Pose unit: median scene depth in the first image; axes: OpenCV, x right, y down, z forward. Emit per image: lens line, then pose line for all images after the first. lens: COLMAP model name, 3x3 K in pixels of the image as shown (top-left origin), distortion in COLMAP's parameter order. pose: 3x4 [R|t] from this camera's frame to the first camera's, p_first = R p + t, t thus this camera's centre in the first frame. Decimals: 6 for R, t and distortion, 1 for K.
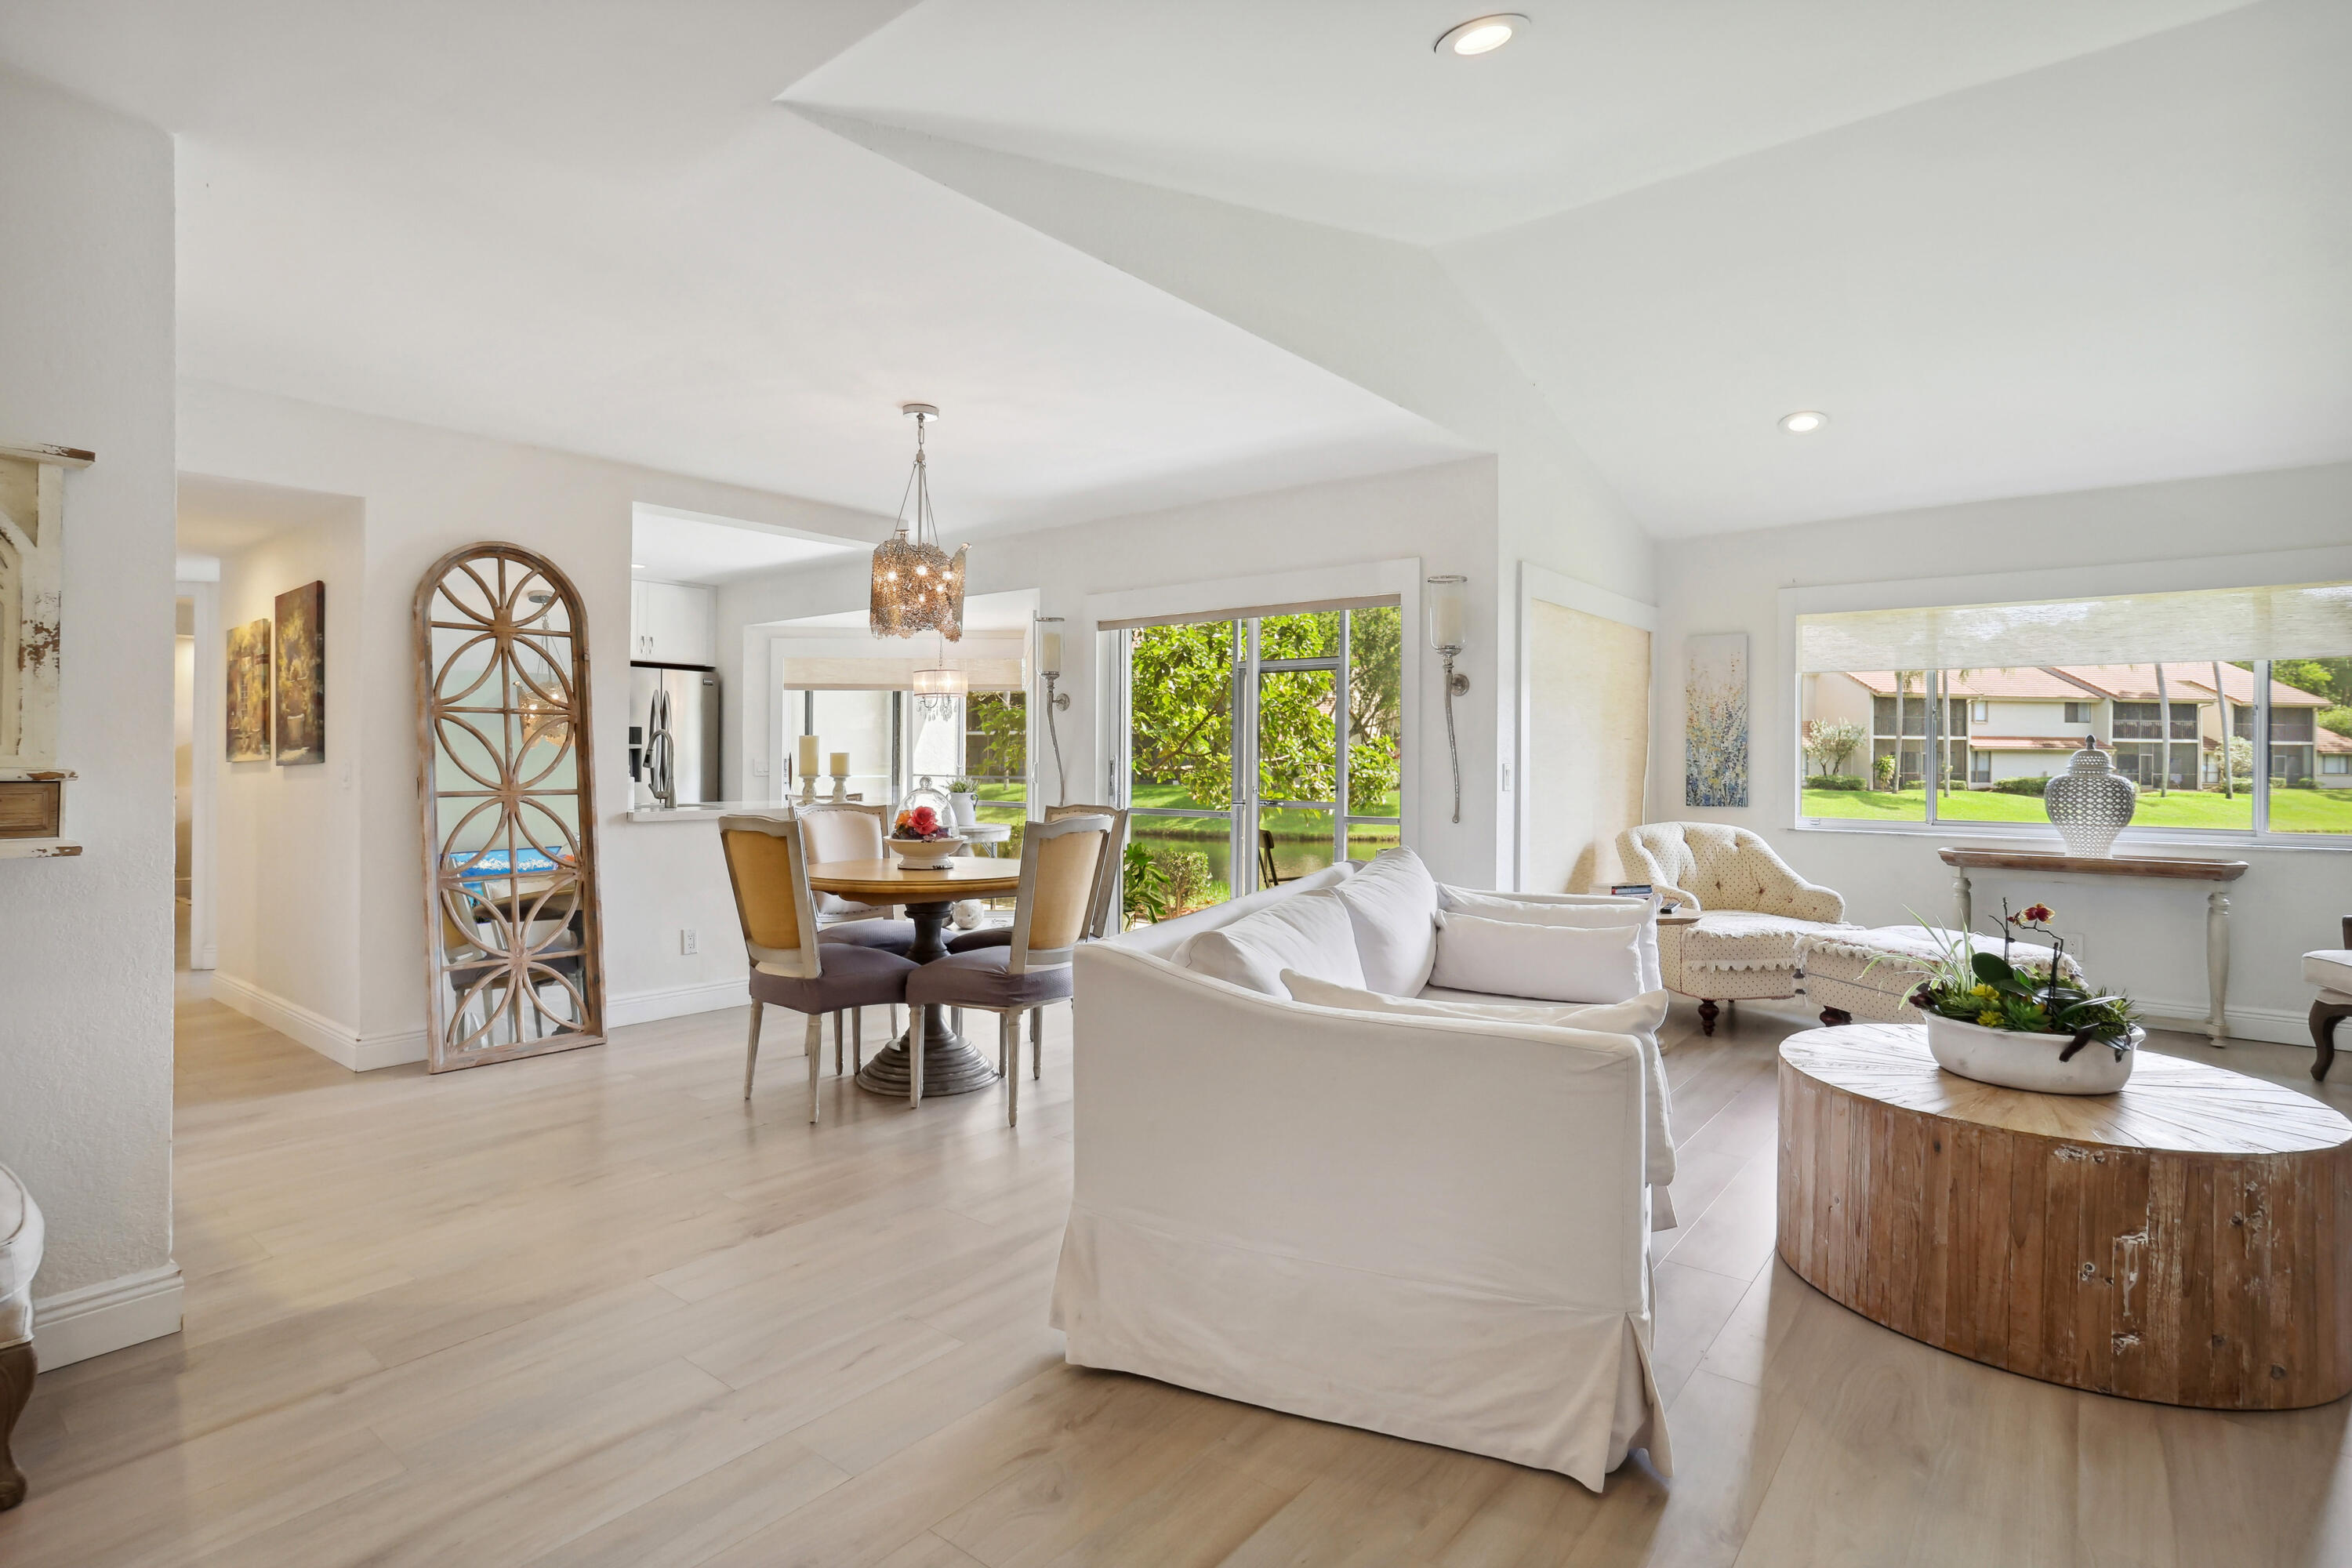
lens RADIAL K [[1190.8, 0, 1164.5], [0, 1190.8, 758.1], [0, 0, 1]] dist [-0.043164, 0.031774]
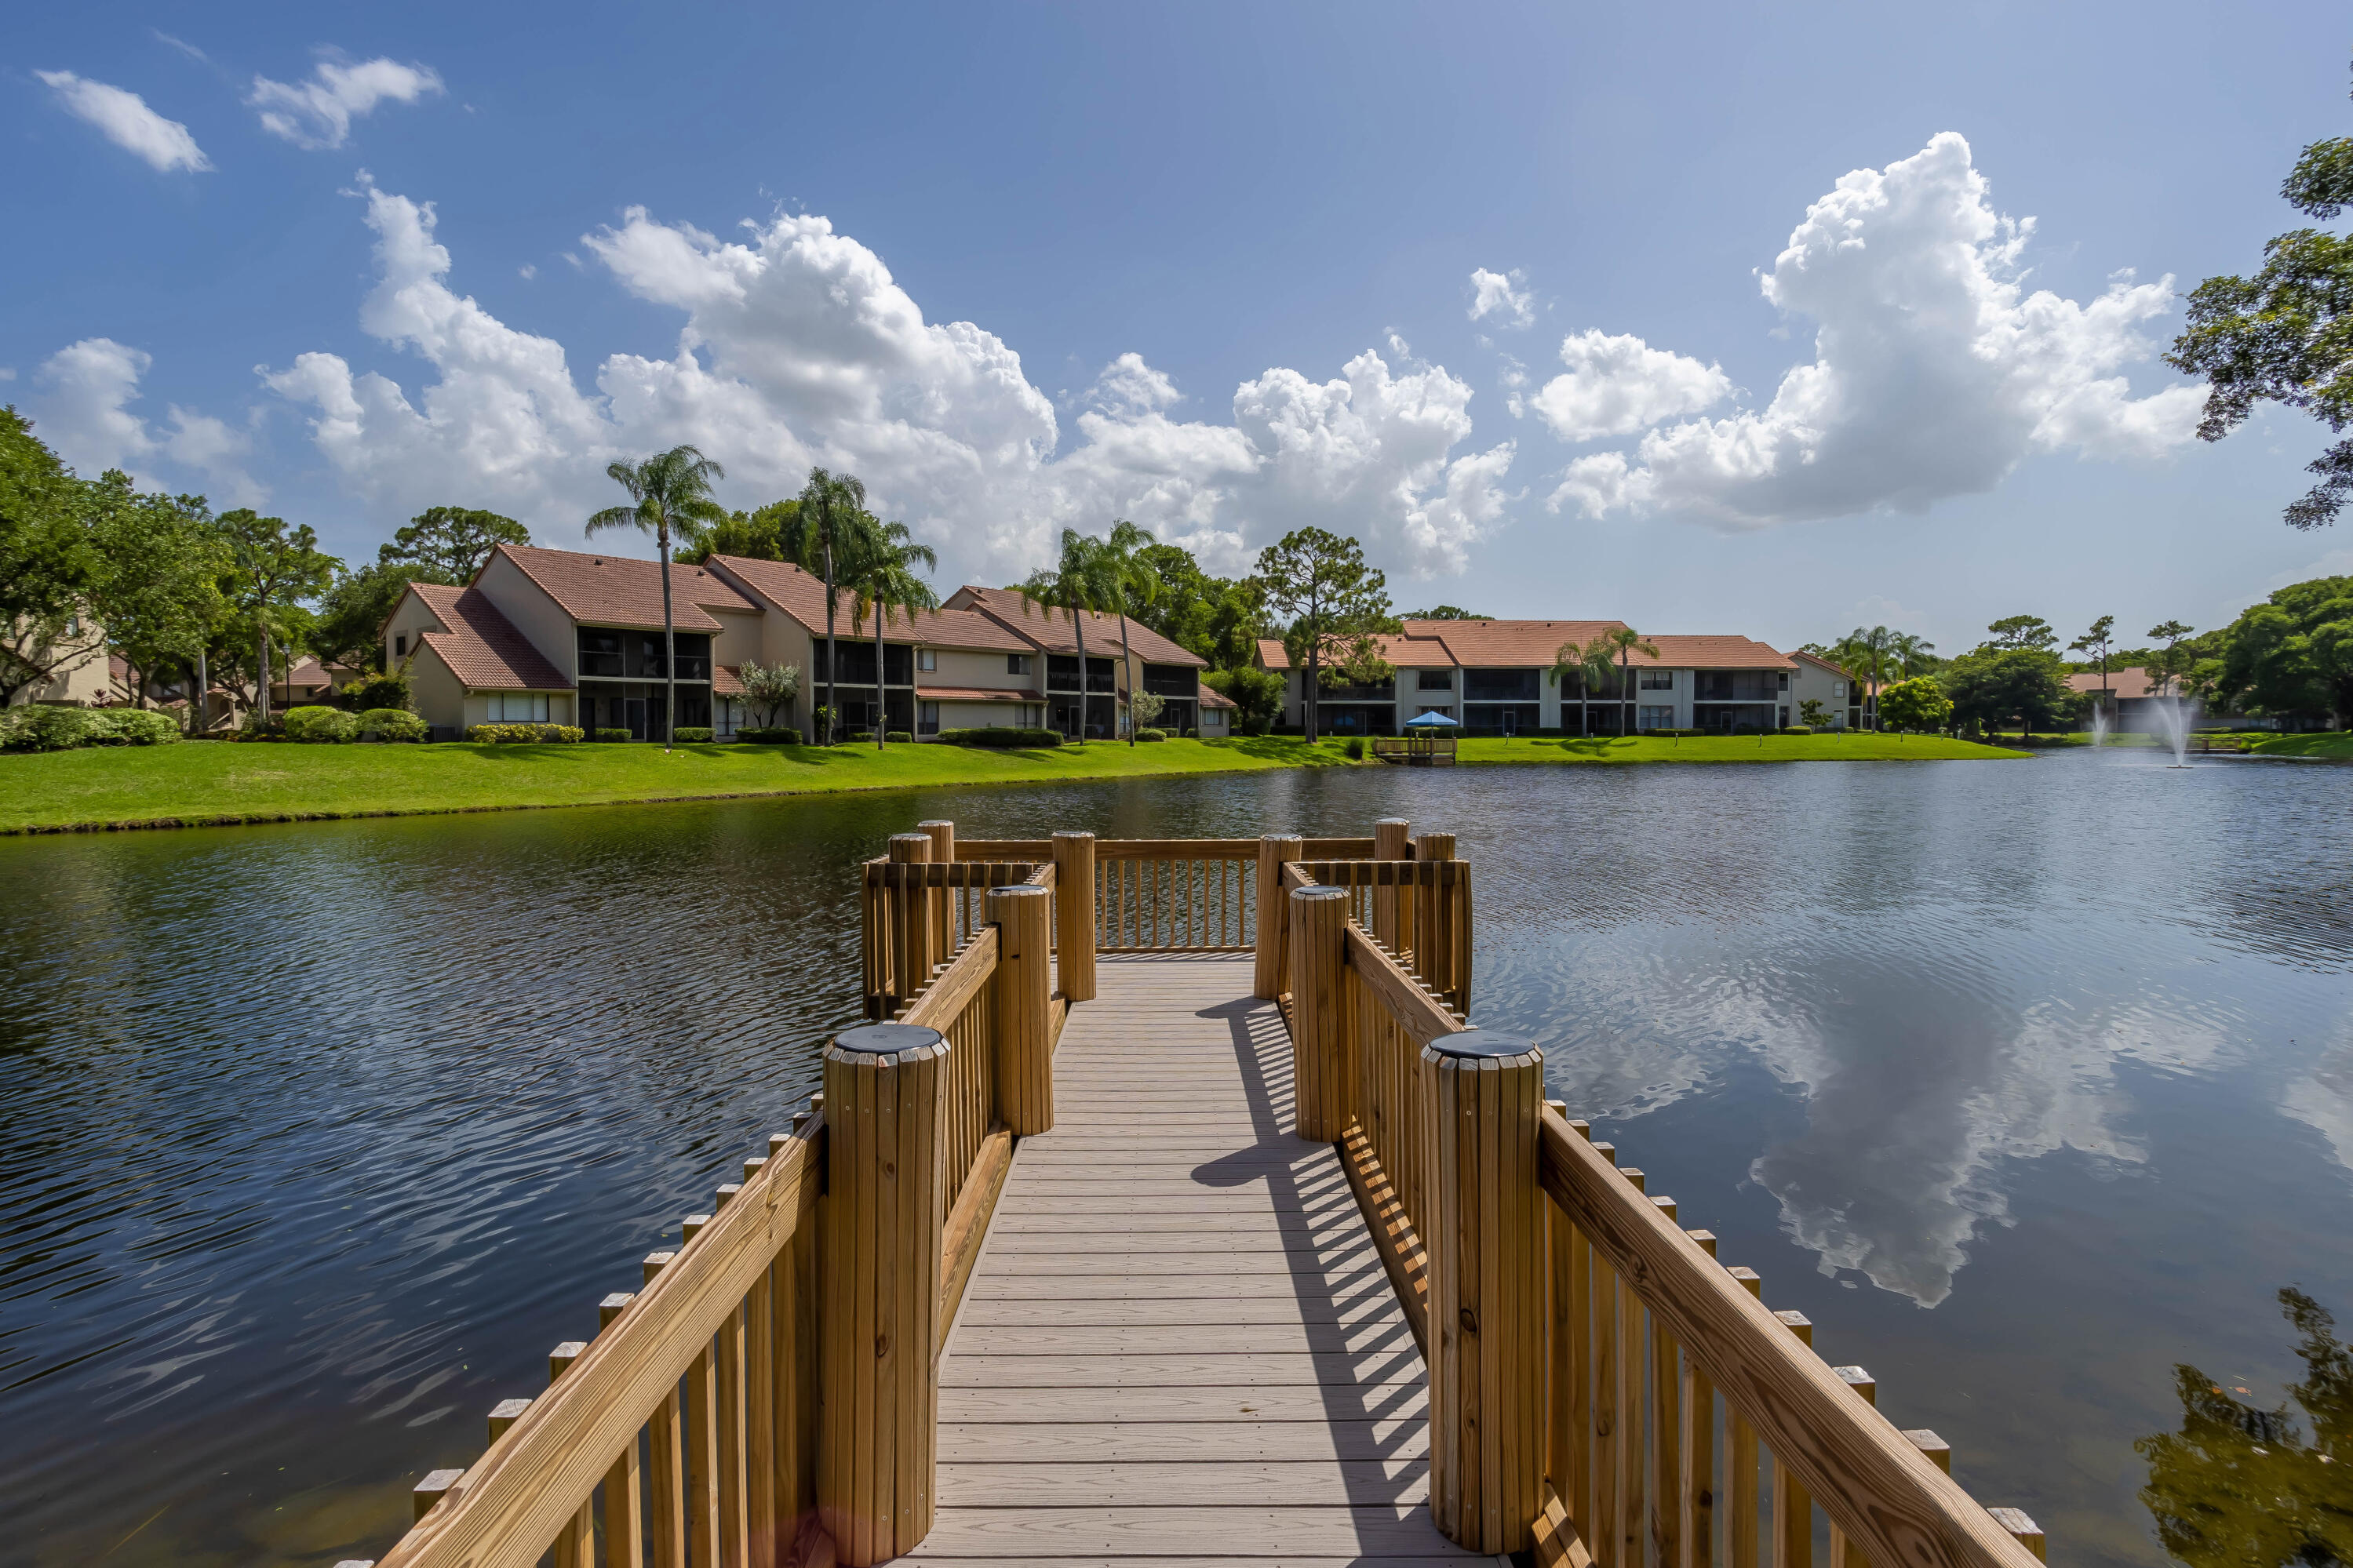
lens RADIAL K [[1160.7, 0, 1171.2], [0, 1160.7, 731.2], [0, 0, 1]] dist [-0.020550, 0.000088]
pose [[0.768195, -0.010120, 0.640135, 5.488958], [0.009002, 0.999947, 0.005005, 0.348581], [-0.640152, 0.001918, 0.768246, 3.358738]]
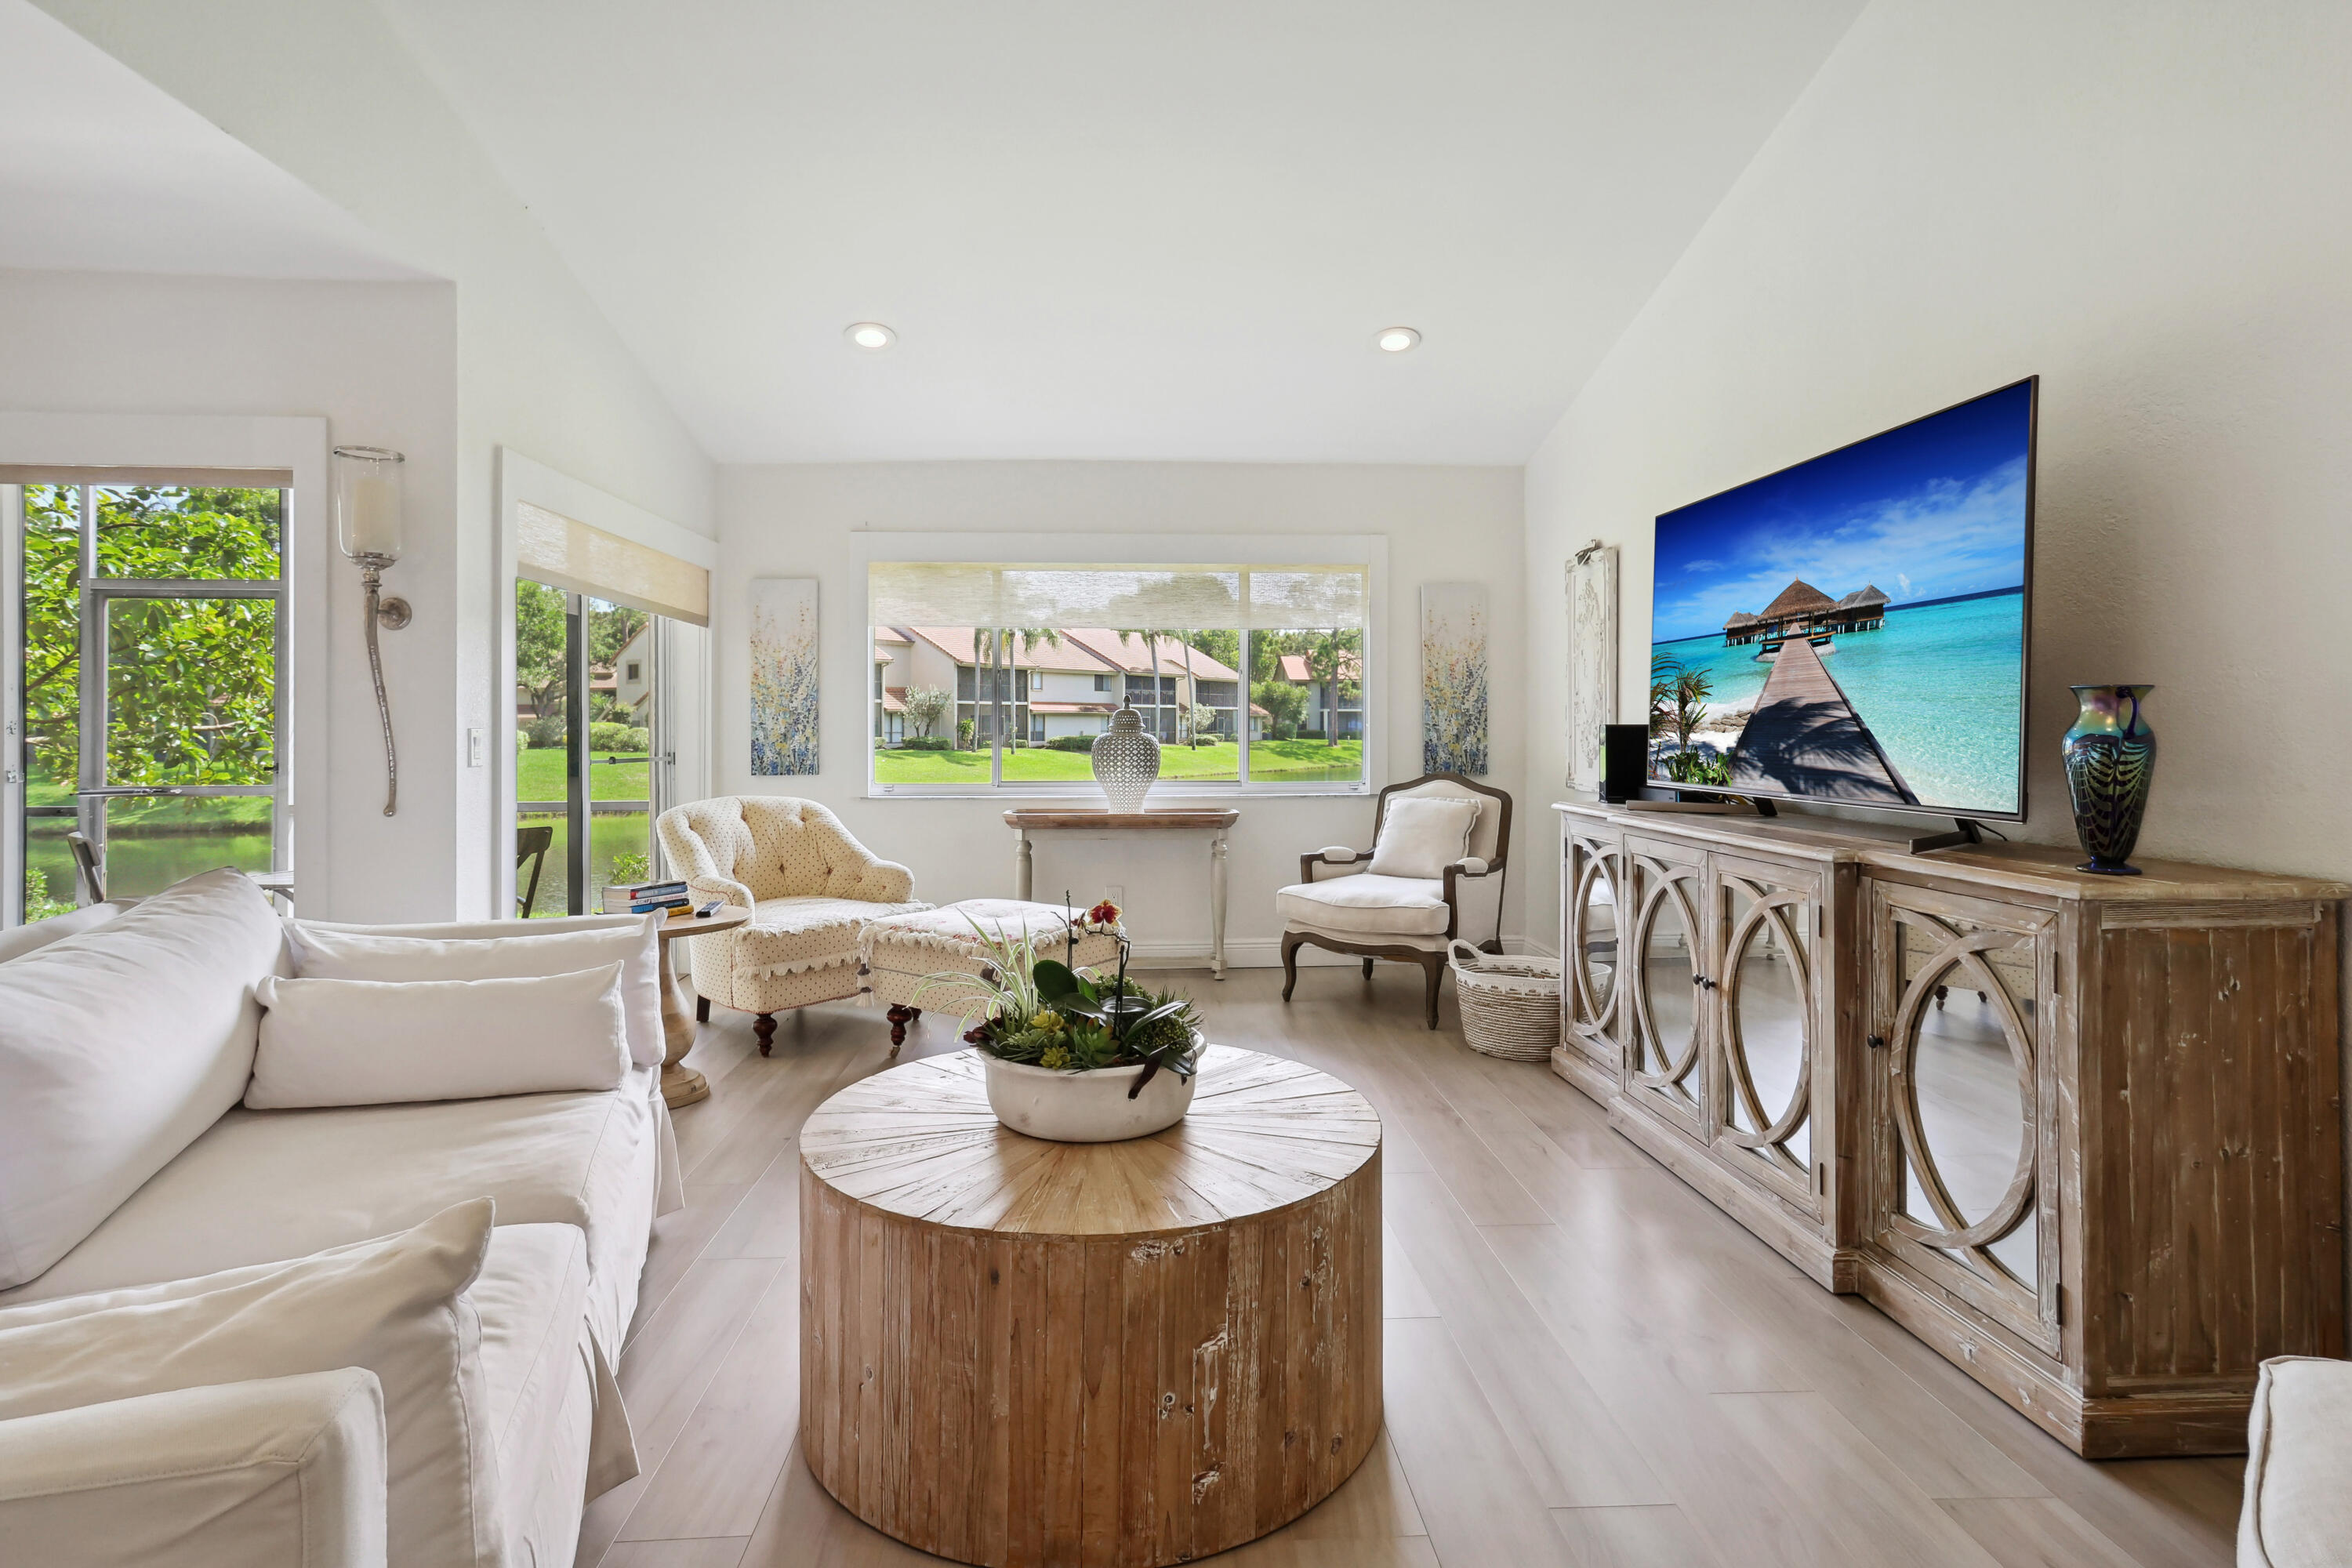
lens RADIAL K [[1183.4, 0, 1178.9], [0, 1183.4, 730.9], [0, 0, 1]] dist [0.000280, 0.000562]
pose [[0.747849, -0.011543, 0.663769, 0.242608], [0.007025, 0.999930, 0.009474, 0.004596], [-0.663832, -0.002422, 0.747878, 0.352478]]
